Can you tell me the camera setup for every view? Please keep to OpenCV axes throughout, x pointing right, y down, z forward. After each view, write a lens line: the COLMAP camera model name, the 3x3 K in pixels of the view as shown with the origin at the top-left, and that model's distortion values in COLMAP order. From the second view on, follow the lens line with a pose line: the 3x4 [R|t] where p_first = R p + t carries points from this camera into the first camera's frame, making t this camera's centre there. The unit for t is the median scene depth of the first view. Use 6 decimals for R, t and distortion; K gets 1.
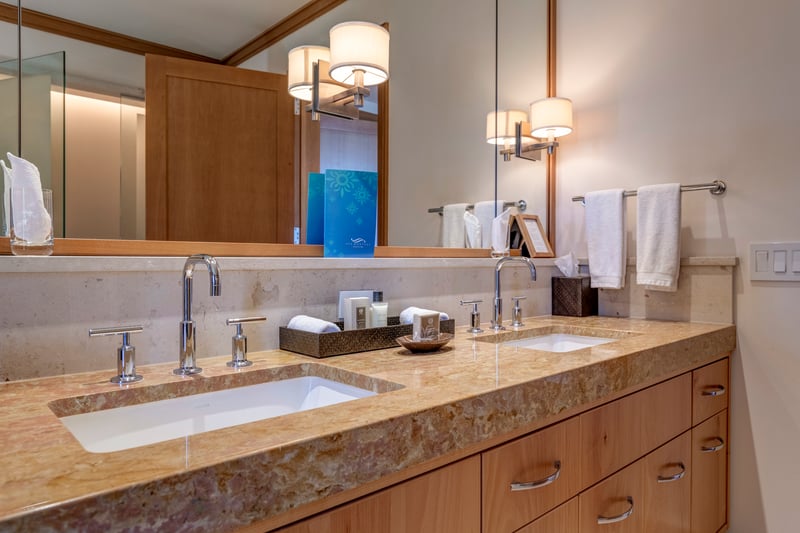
lens RADIAL K [[539.0, 0, 399.9], [0, 539.0, 264.1], [0, 0, 1]] dist [-0.011484, -0.001558]
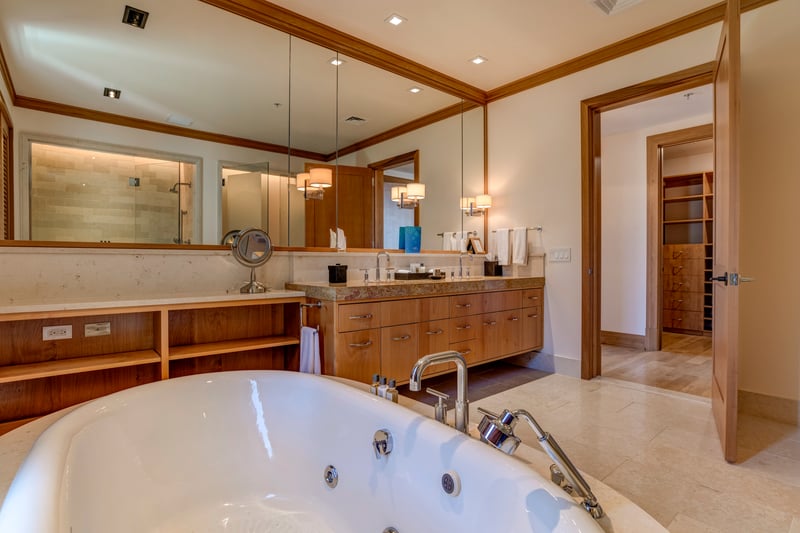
lens RADIAL K [[409.2, 0, 401.6], [0, 409.2, 266.1], [0, 0, 1]] dist [-0.028463, 0.000587]
pose [[0.999372, -0.004627, -0.035122, -0.053789], [0.004724, 0.999985, 0.002684, 0.041374], [0.035109, -0.002848, 0.999379, -1.052875]]
